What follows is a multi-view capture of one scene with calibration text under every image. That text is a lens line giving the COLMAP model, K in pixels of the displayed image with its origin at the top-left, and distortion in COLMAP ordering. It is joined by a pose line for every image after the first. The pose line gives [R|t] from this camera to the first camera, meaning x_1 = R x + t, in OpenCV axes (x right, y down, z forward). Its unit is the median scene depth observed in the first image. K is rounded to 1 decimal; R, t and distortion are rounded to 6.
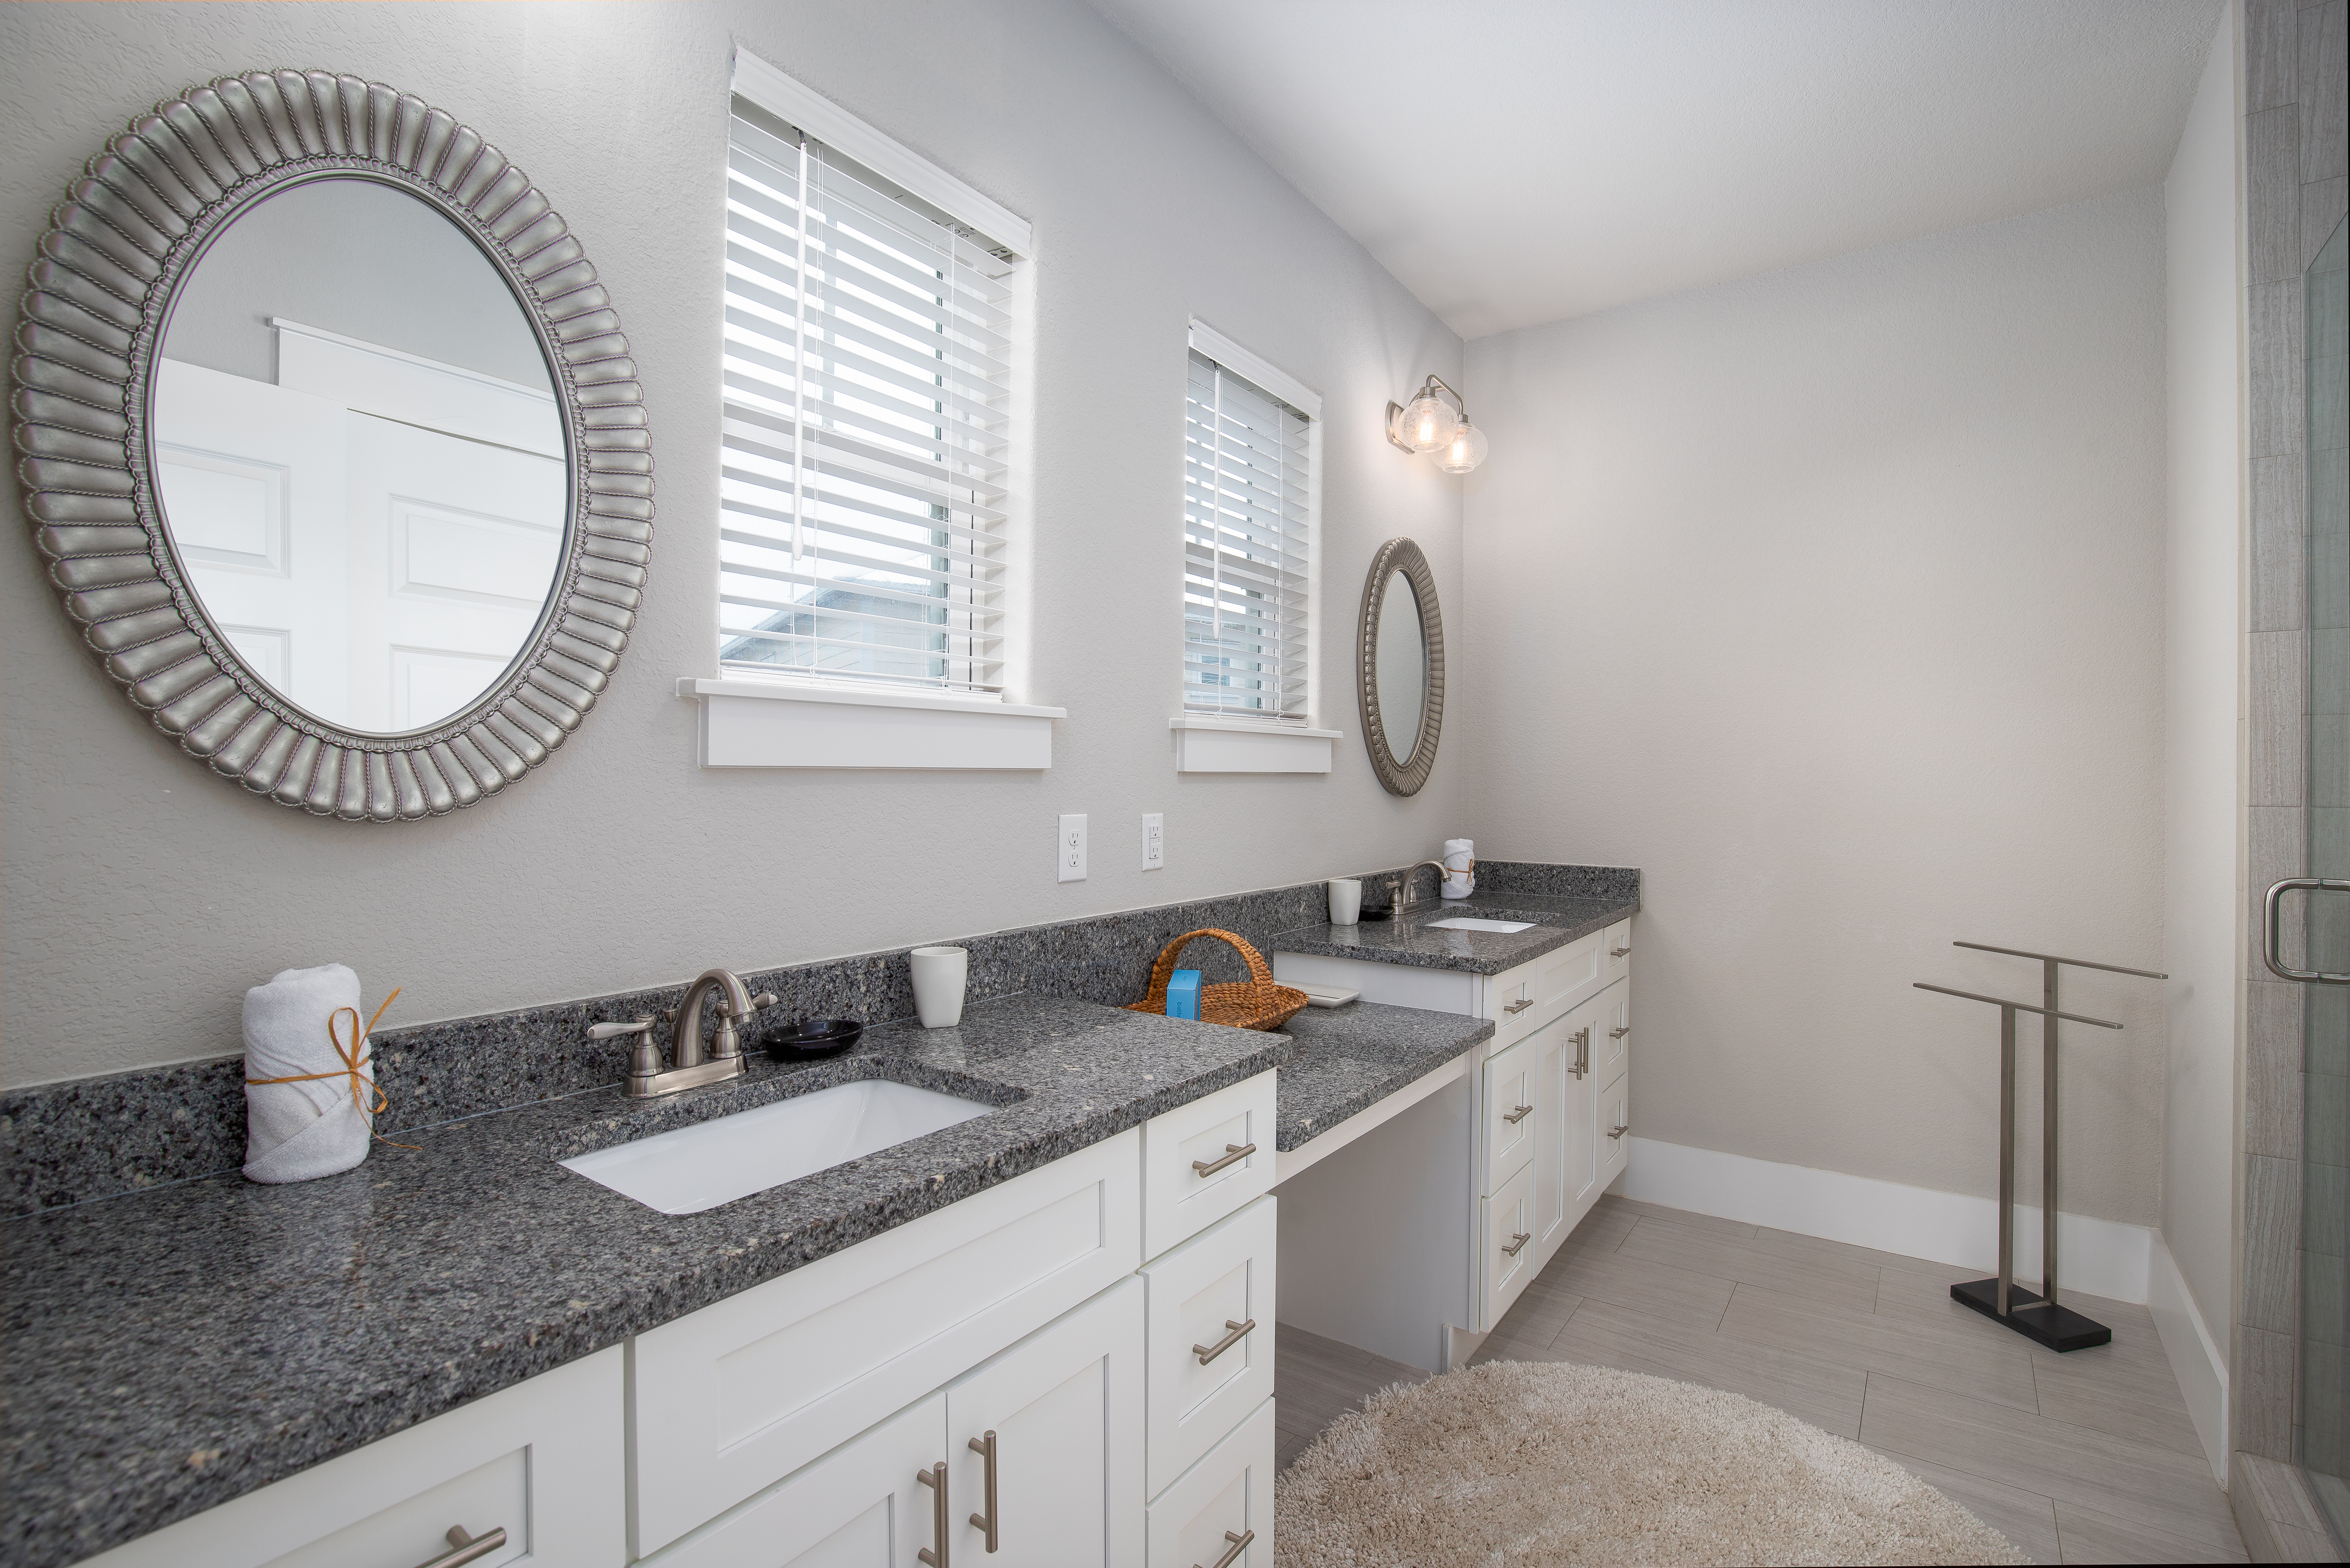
lens RADIAL K [[1088.8, 0, 1191.5], [0, 1088.8, 771.9], [0, 0, 1]] dist [-0.028408, 0.000420]
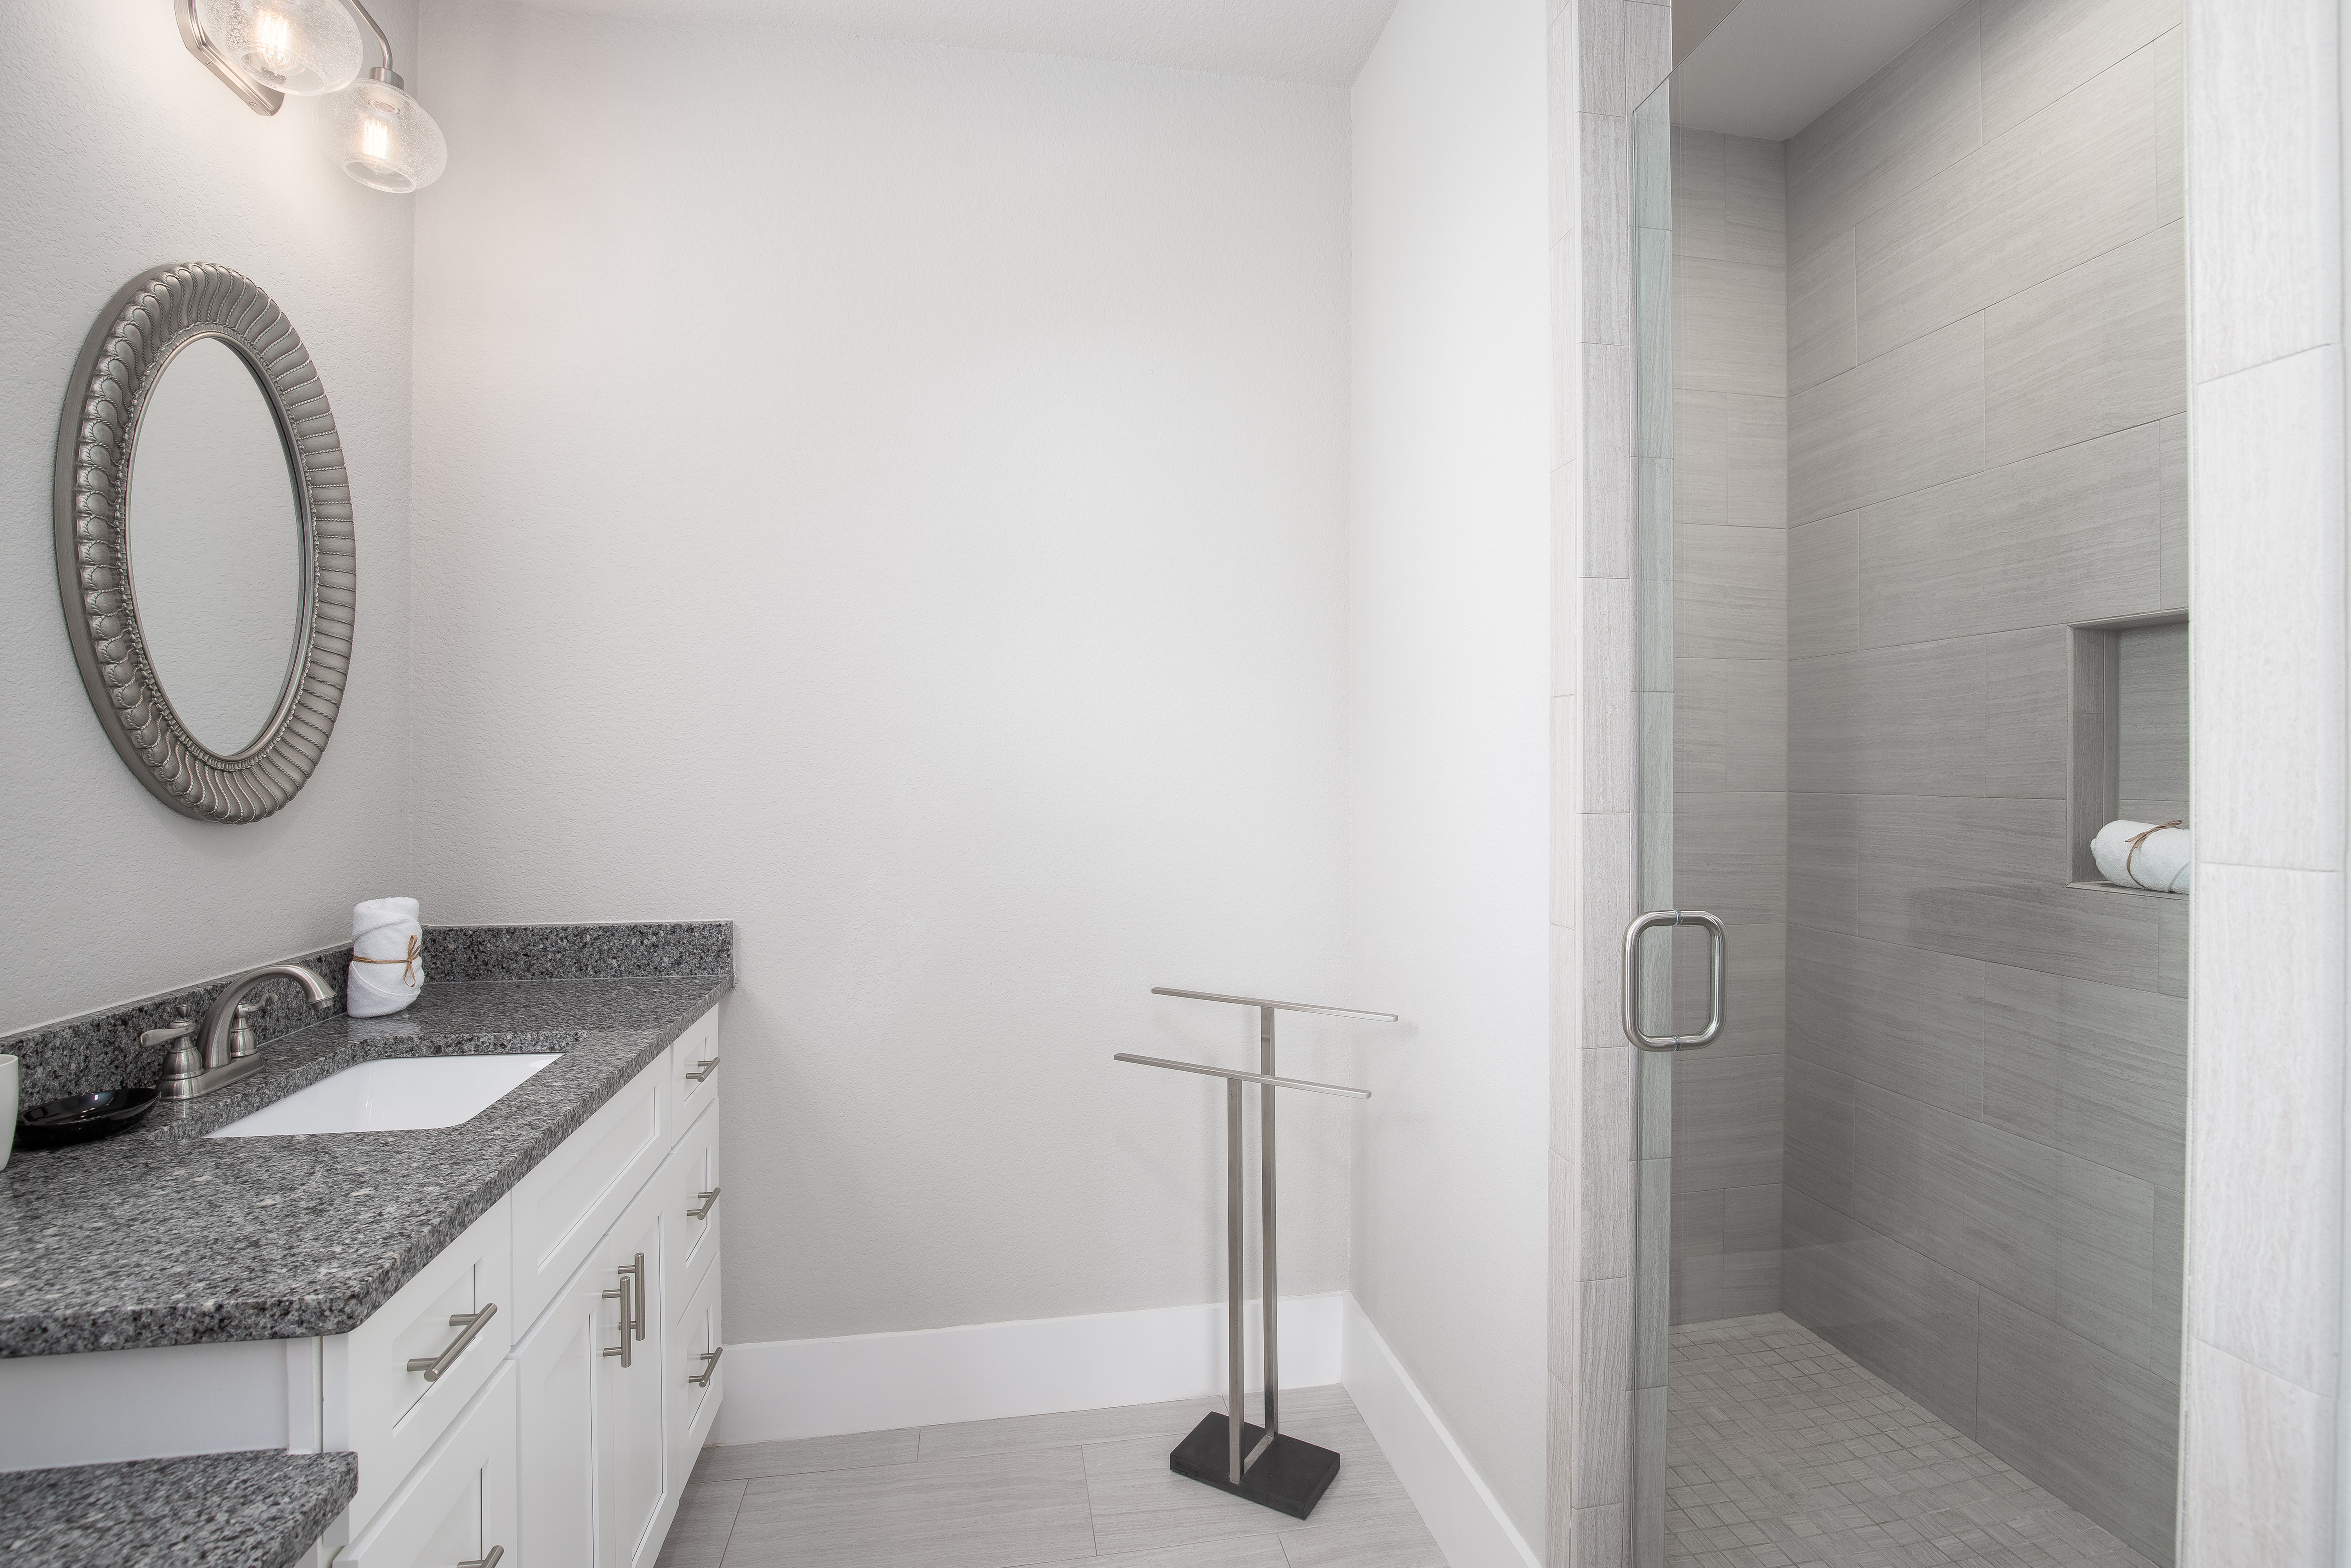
lens RADIAL K [[1089.2, 0, 1192.0], [0, 1089.2, 771.9], [0, 0, 1]] dist [-0.028408, 0.000420]
pose [[0.696489, -0.009085, 0.717510, 0.190913], [0.003178, 0.999949, 0.009577, -0.003440], [-0.717560, -0.004390, 0.696483, 0.474526]]
